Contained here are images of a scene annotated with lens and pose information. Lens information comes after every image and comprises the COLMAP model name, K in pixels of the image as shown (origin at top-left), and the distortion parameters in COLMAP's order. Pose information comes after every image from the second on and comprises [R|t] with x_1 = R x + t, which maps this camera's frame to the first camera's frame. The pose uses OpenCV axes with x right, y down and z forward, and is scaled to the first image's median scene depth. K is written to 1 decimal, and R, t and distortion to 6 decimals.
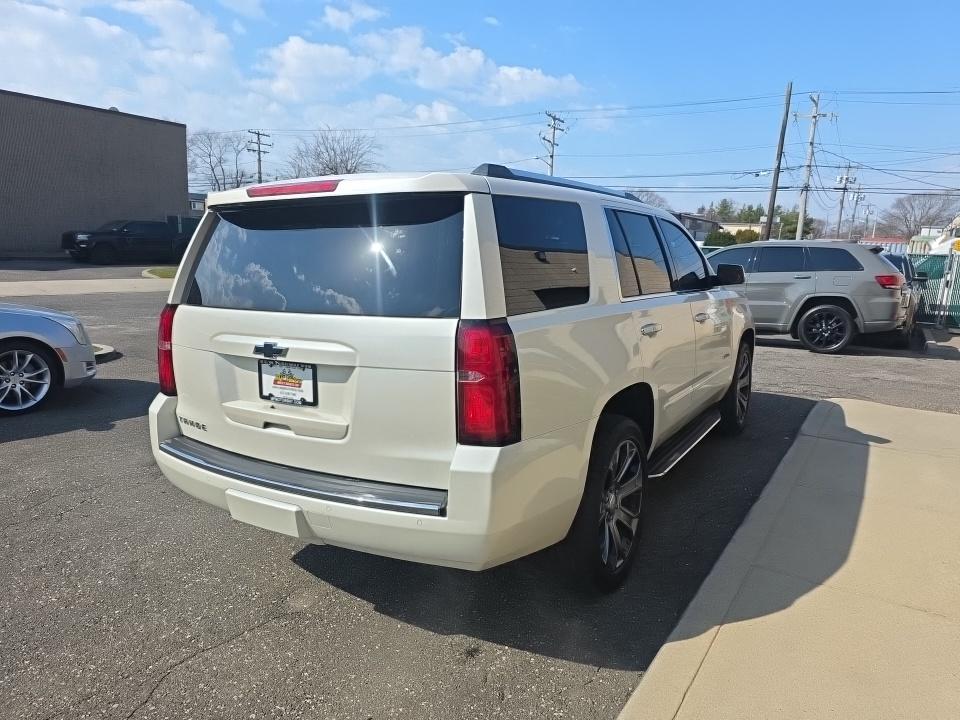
lens RADIAL K [[630.1, 0, 489.6], [0, 630.1, 409.5], [0, 0, 1]] dist [0.041402, -0.030216]
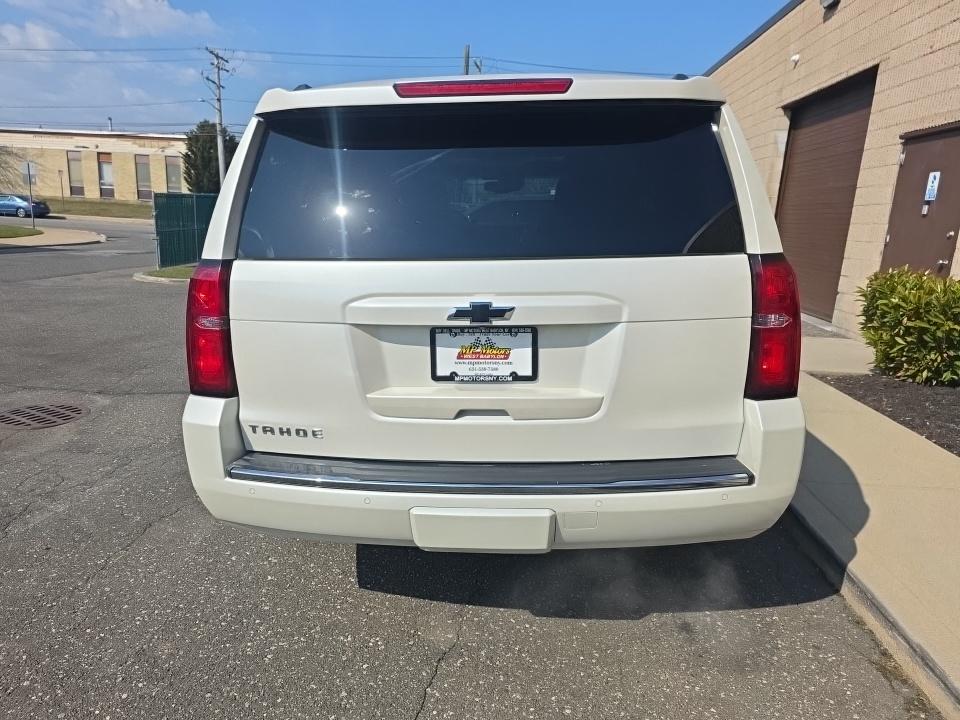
lens RADIAL K [[630.1, 0, 489.6], [0, 630.1, 409.5], [0, 0, 1]] dist [0.041402, -0.030216]
pose [[0.891970, -0.139340, 0.430085, -0.647337], [0.112259, 0.989787, 0.087857, -0.043129], [-0.437935, -0.030085, 0.898503, 0.316972]]
